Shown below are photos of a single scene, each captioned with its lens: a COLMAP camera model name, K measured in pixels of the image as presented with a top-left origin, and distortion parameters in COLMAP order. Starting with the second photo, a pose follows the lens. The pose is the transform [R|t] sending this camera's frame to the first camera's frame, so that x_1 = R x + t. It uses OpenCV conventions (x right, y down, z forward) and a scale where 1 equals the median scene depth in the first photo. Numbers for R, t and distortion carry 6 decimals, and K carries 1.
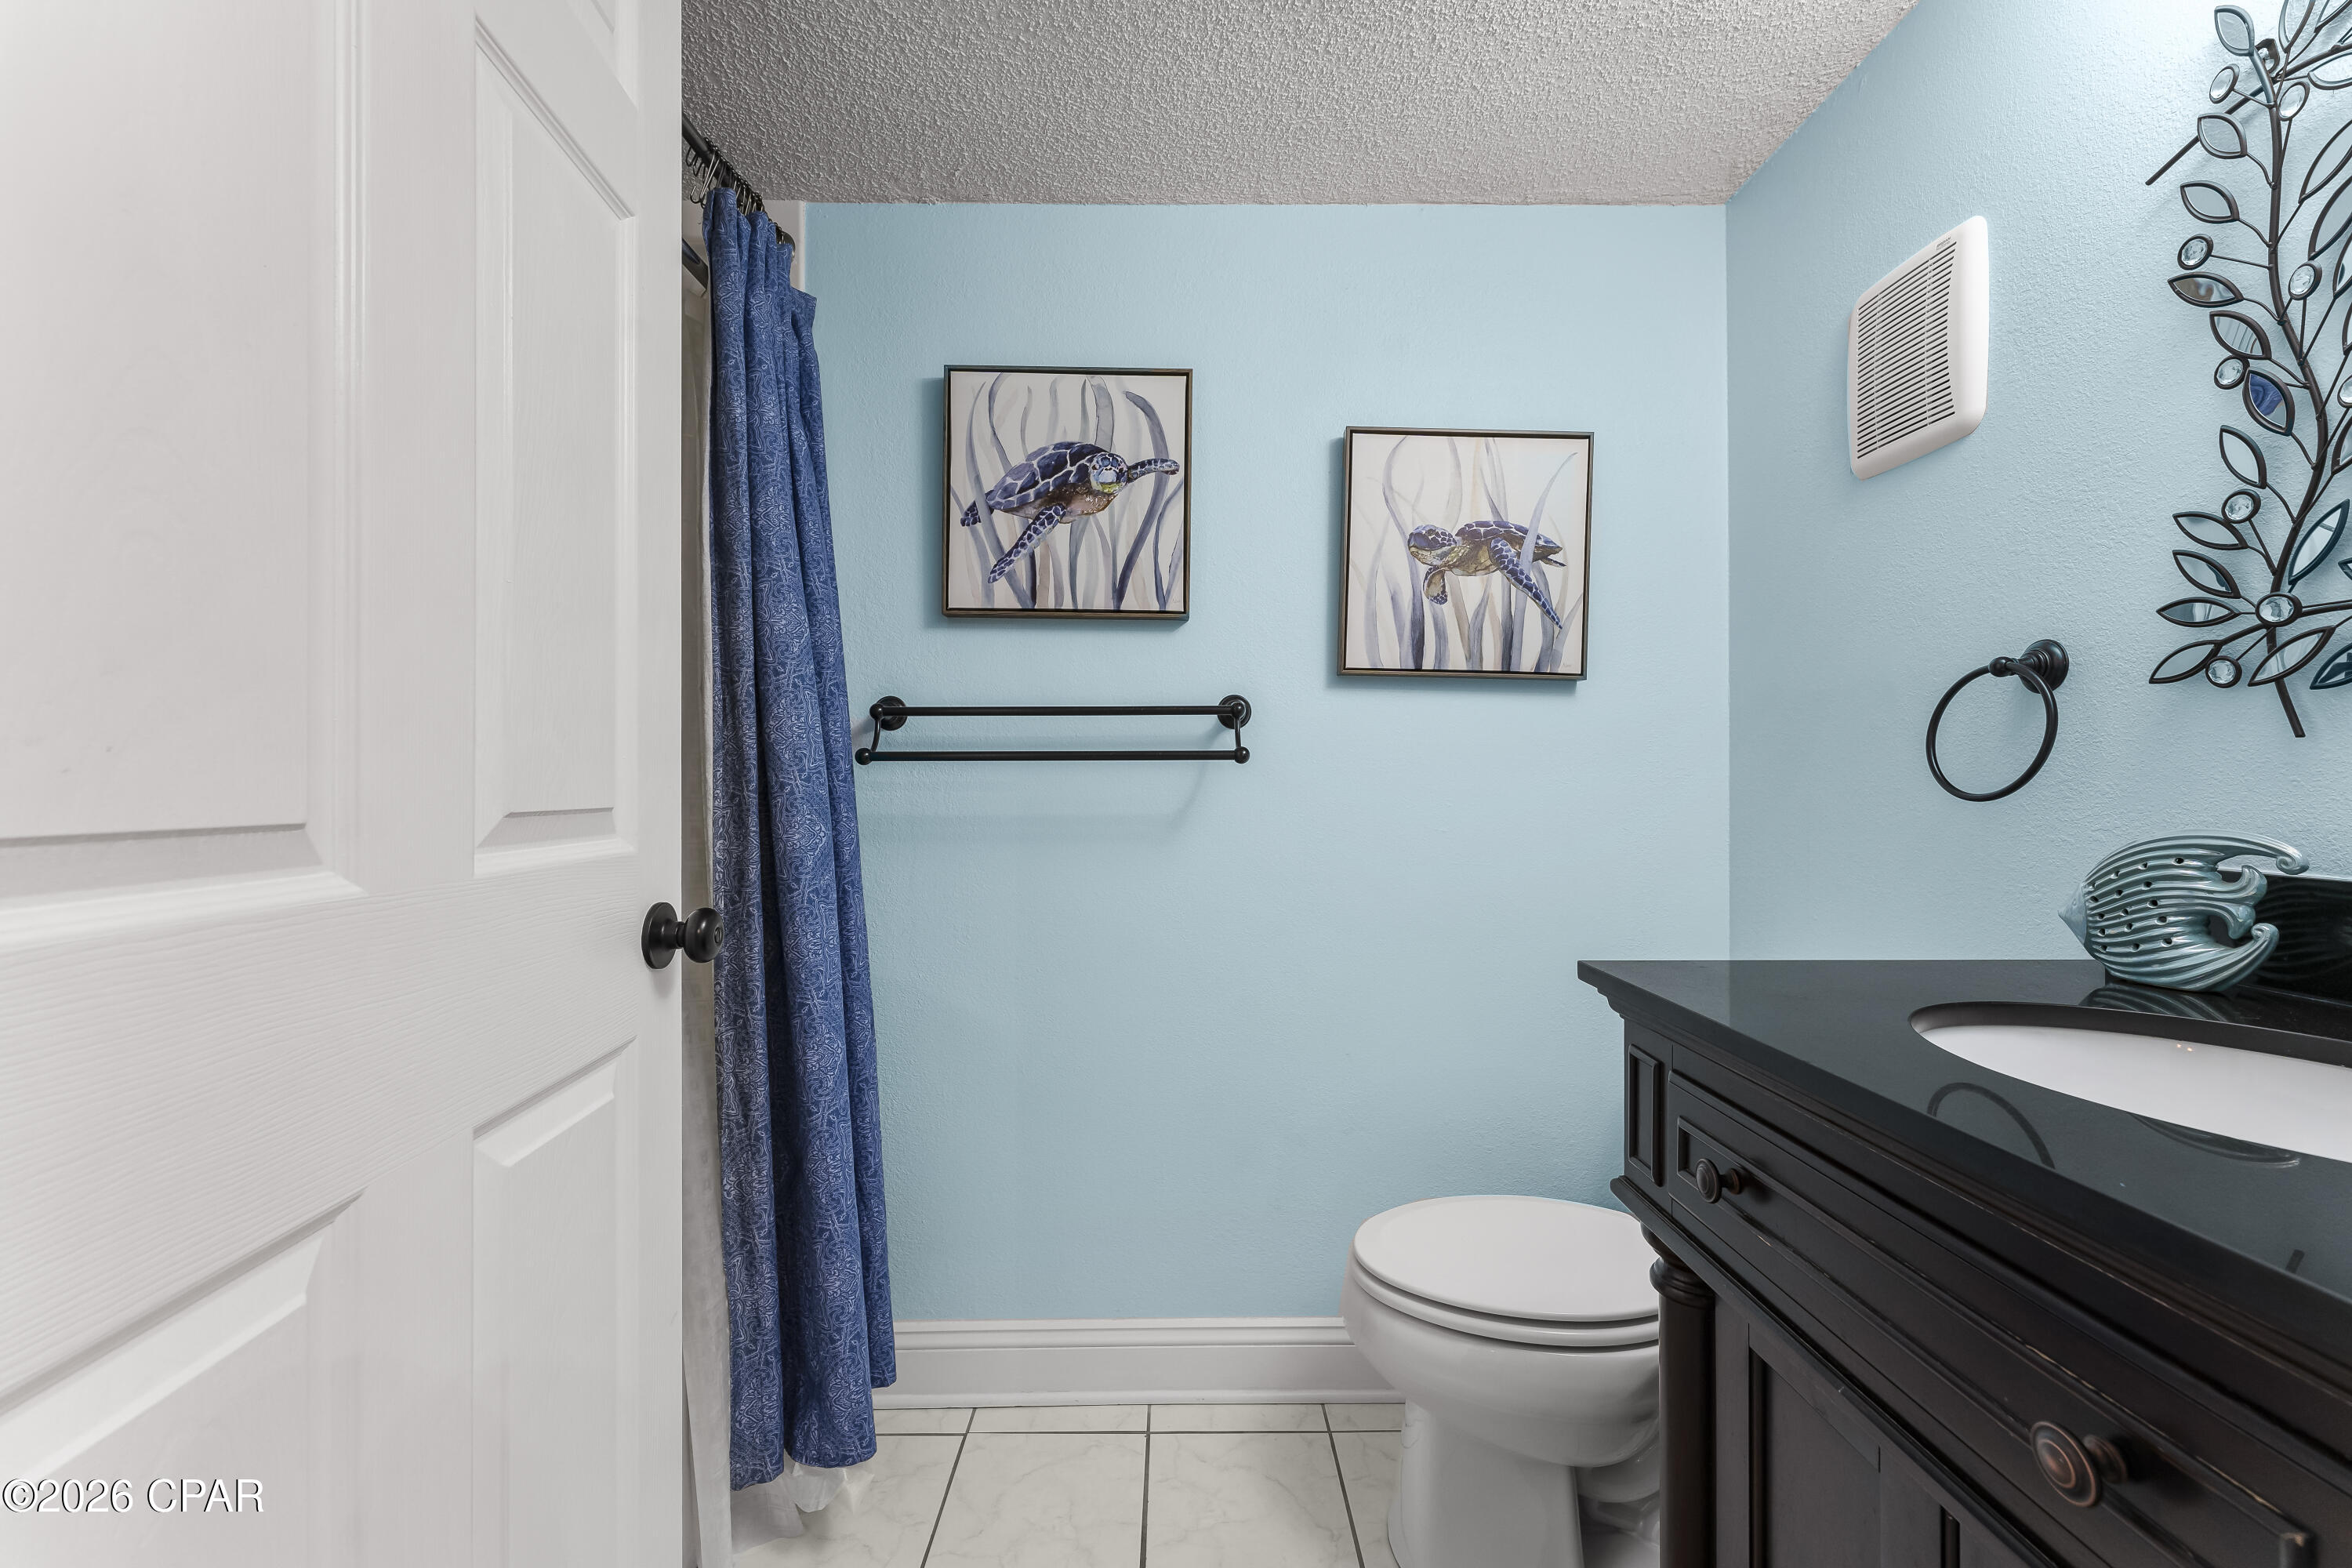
lens RADIAL K [[991.3, 0, 1207.9], [0, 991.3, 783.2], [0, 0, 1]] dist [0.001239, -0.000146]
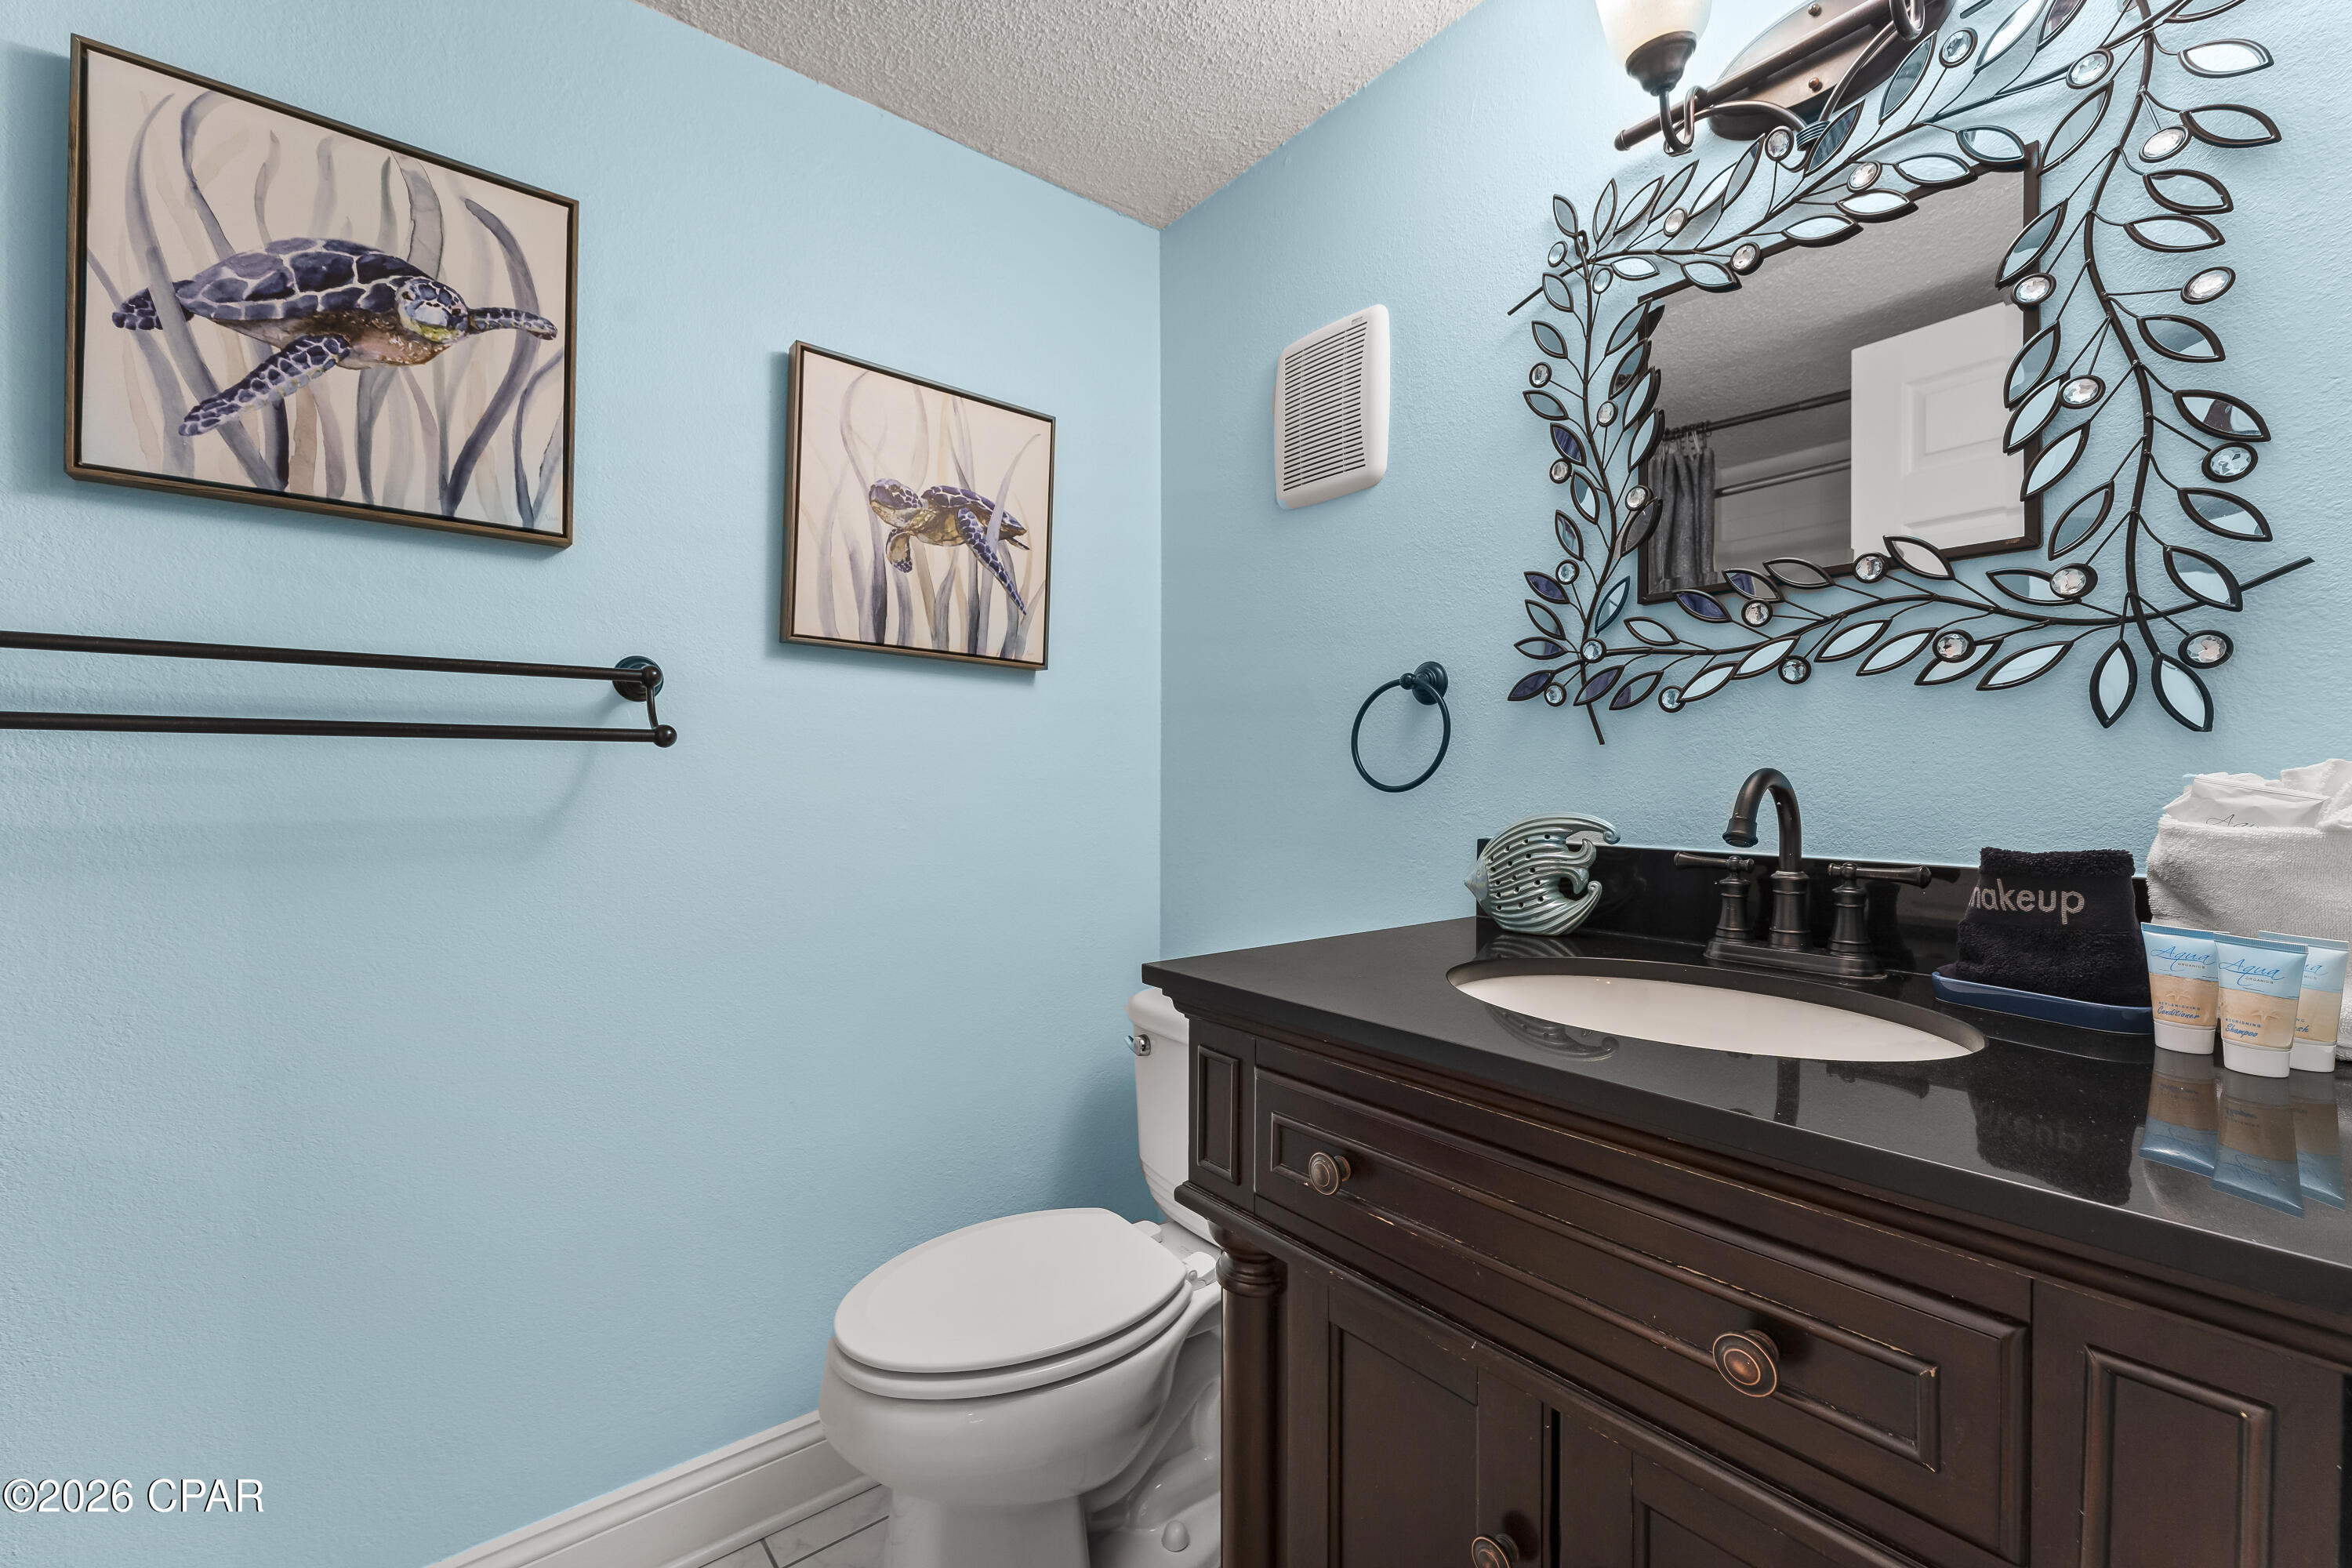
lens RADIAL K [[991.3, 0, 1207.9], [0, 991.3, 783.2], [0, 0, 1]] dist [0.001239, -0.000146]
pose [[0.786812, 0.001362, 0.617191, -0.102387], [-0.005094, 0.999978, 0.004287, 0.002391], [-0.617172, -0.006517, 0.786801, 0.144787]]
